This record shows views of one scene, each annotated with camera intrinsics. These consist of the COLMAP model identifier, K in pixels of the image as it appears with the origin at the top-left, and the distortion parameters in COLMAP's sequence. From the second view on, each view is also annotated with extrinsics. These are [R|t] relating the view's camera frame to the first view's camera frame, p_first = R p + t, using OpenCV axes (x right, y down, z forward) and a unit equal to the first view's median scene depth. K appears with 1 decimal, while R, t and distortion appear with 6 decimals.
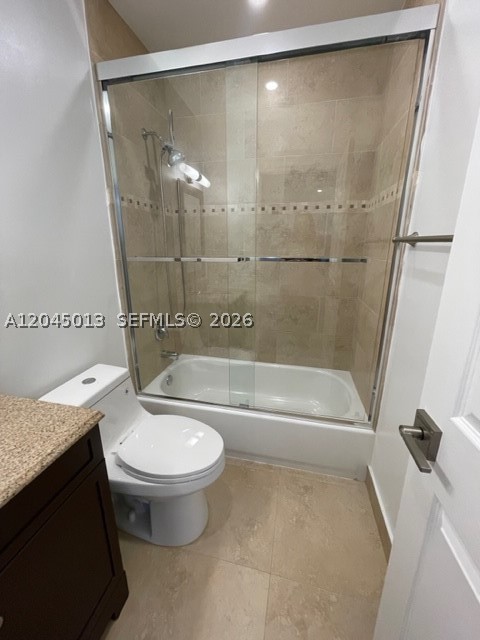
lens RADIAL K [[260.1, 0, 238.7], [0, 260.1, 316.6], [0, 0, 1]] dist [-0.000805, 0.001342]
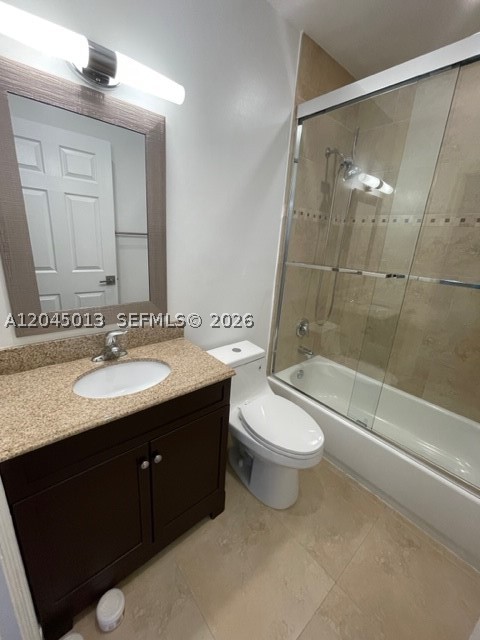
lens RADIAL K [[260.1, 0, 239.7], [0, 260.1, 319.1], [0, 0, 1]] dist [-0.000805, 0.001342]
pose [[0.803997, 0.225177, -0.550349, 0.108252], [-0.221634, 0.972315, 0.074043, -0.009038], [0.551785, 0.062446, 0.831645, -0.092101]]
